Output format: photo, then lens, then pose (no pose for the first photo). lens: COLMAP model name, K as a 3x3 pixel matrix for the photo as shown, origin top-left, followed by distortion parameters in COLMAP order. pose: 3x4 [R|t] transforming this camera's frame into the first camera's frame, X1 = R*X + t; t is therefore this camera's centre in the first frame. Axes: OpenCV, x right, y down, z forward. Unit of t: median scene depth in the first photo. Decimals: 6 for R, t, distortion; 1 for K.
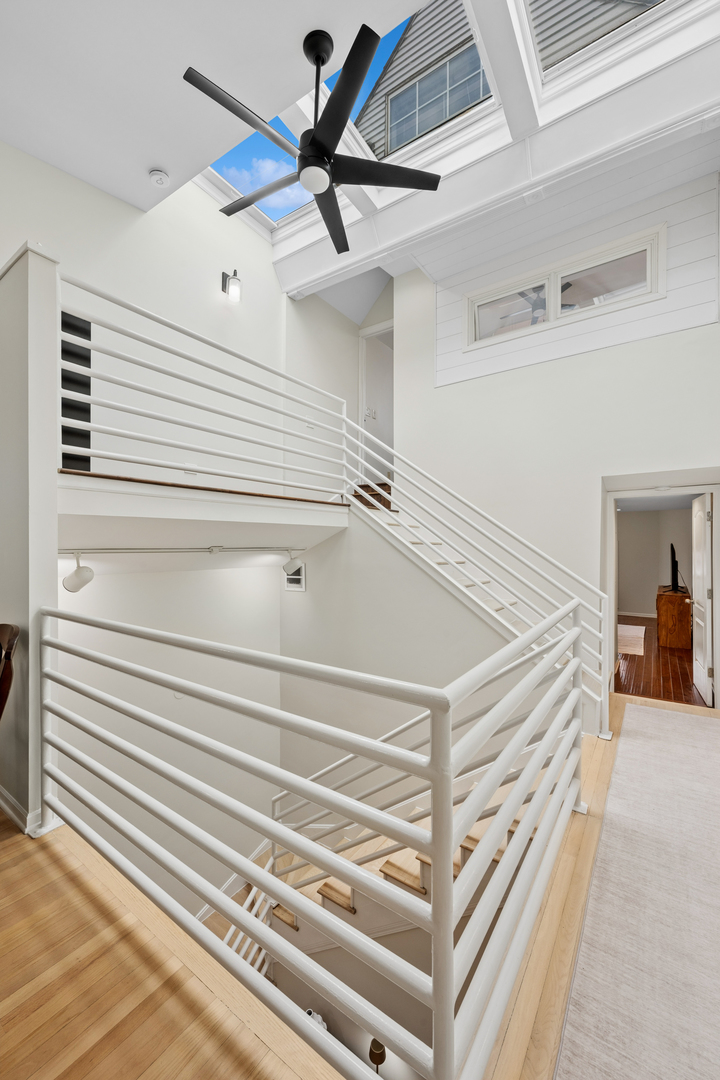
lens RADIAL K [[426.4, 0, 360.0], [0, 426.4, 540.0], [0, 0, 1]] dist [0.000981, 0.000392]
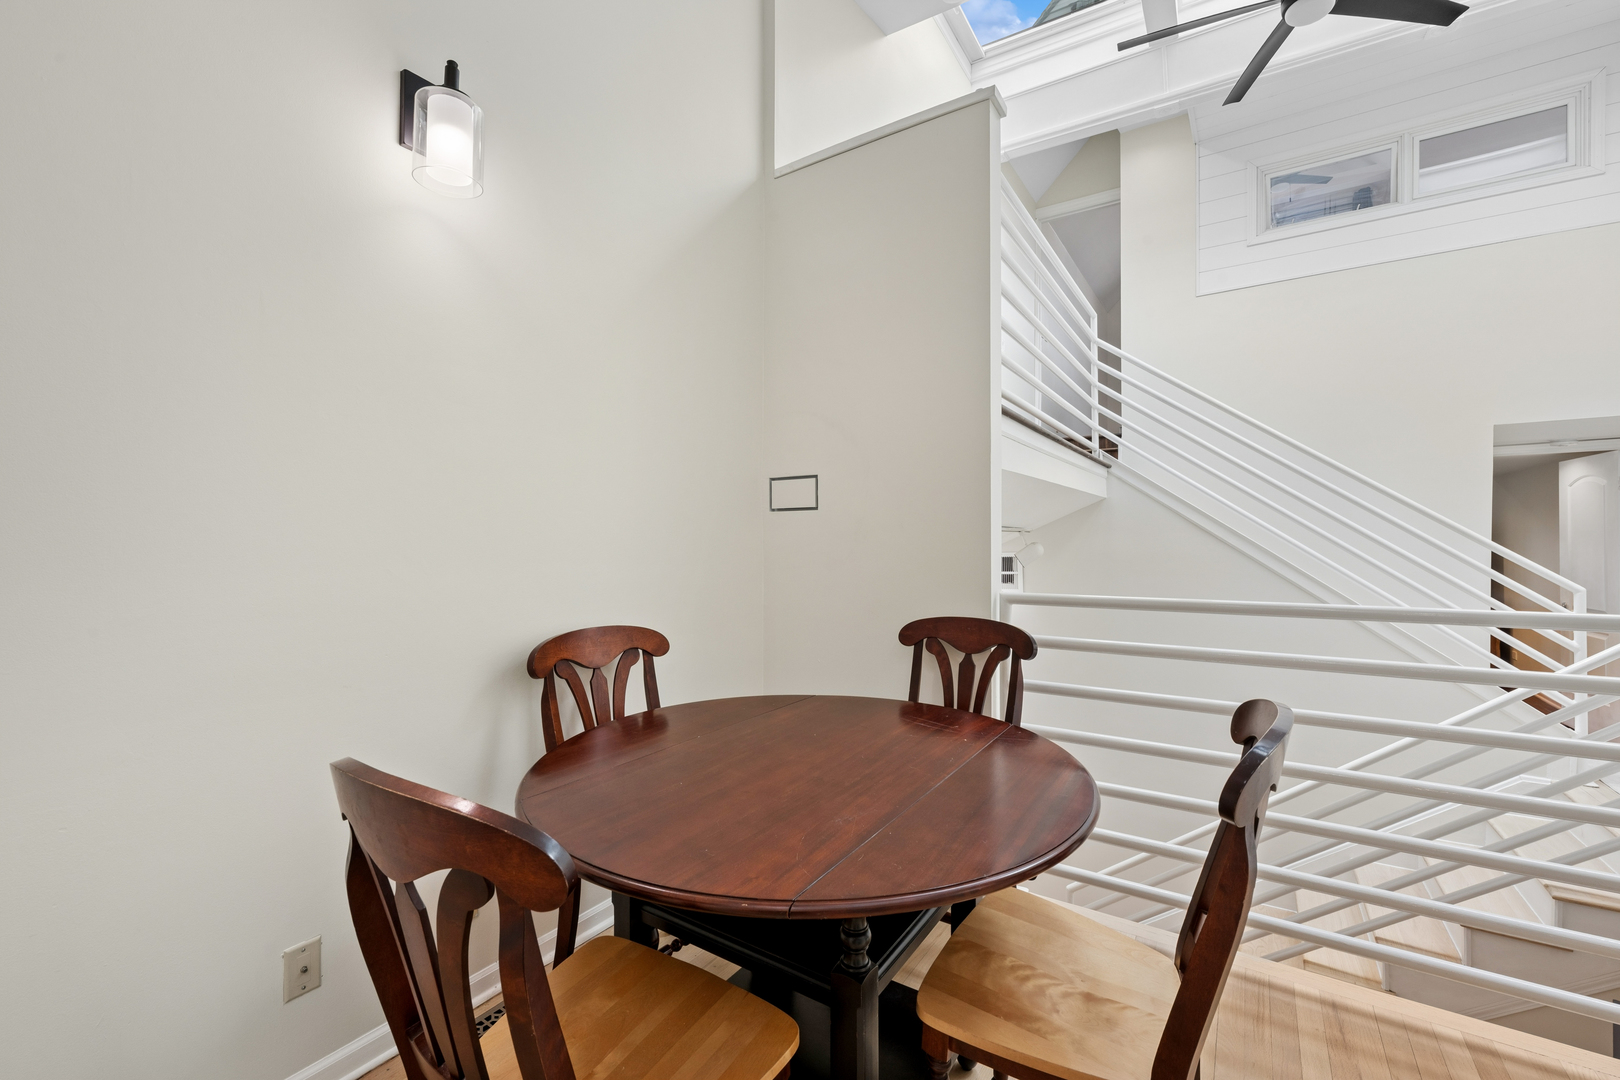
lens RADIAL K [[673.1, 0, 811.9], [0, 673.1, 536.8], [0, 0, 1]] dist [0.000657, 0.000057]
pose [[0.999112, -0.001387, 0.042101, -0.650210], [0.001137, 0.999982, 0.005969, 0.029697], [-0.042108, -0.005916, 0.999096, -0.071554]]
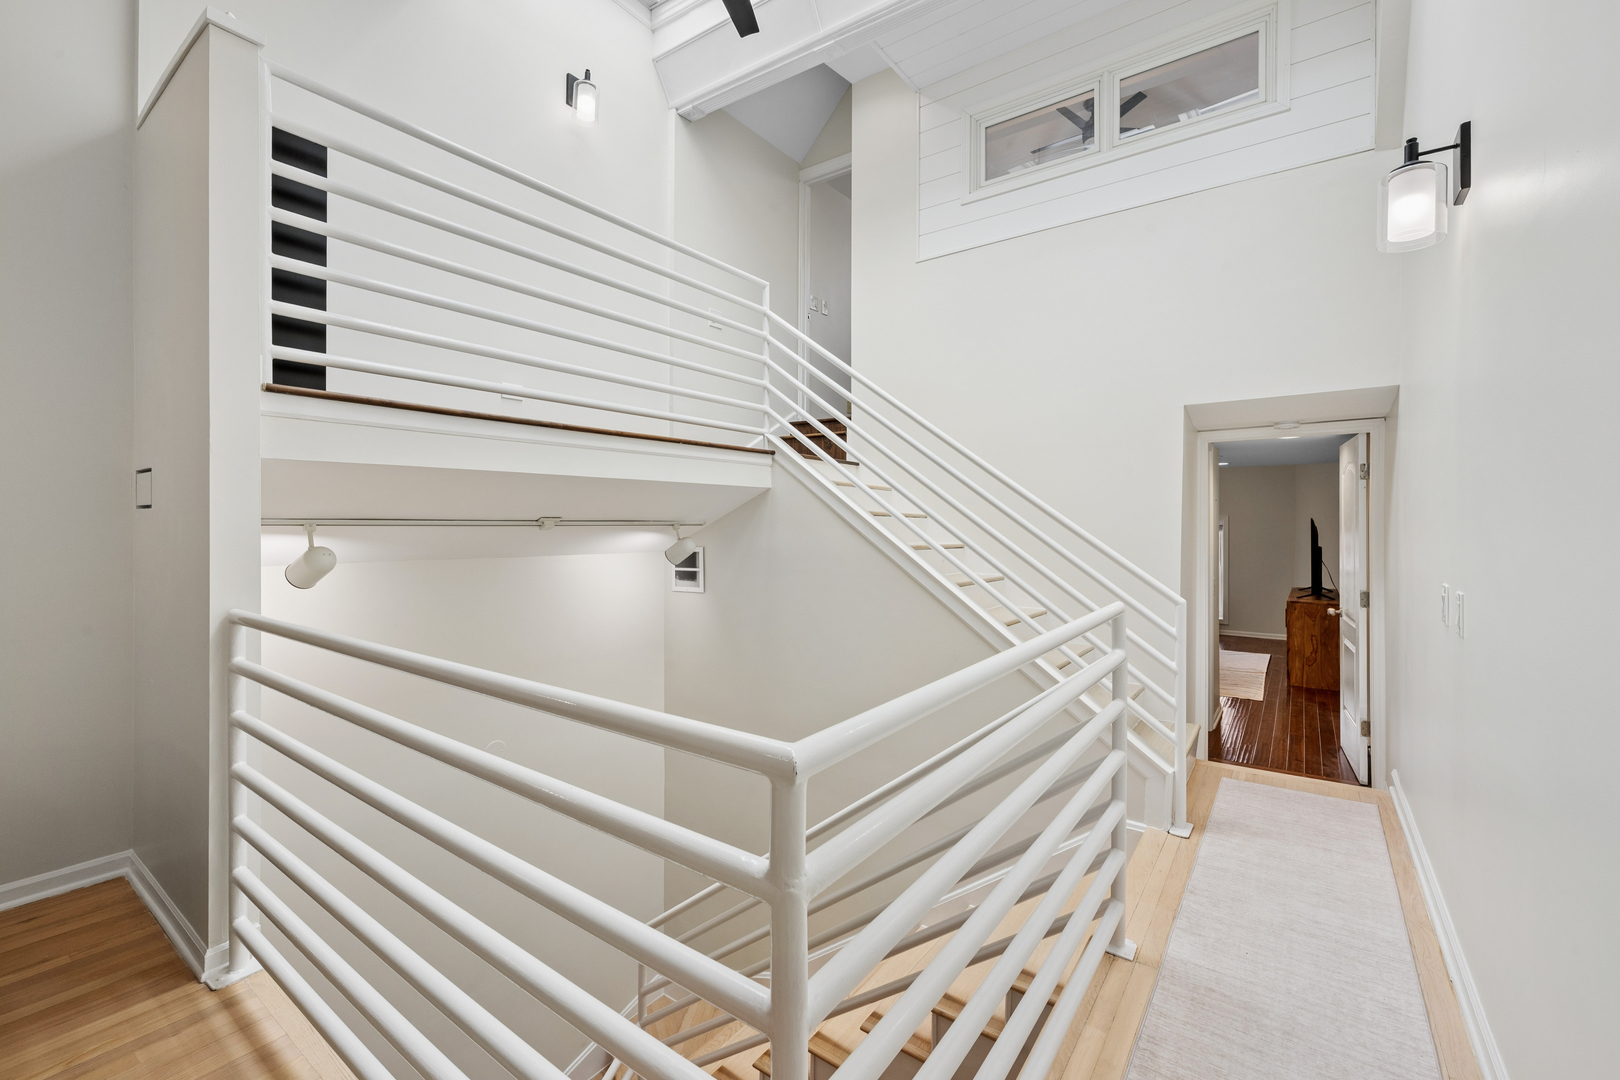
lens RADIAL K [[681.0, 0, 814.0], [0, 681.0, 516.6], [0, 0, 1]] dist [0.001167, -0.000358]
pose [[0.999911, 0.002757, -0.013057, 0.055940], [-0.002740, 0.999995, 0.001295, 0.011209], [0.013060, -0.001259, 0.999914, 0.022364]]
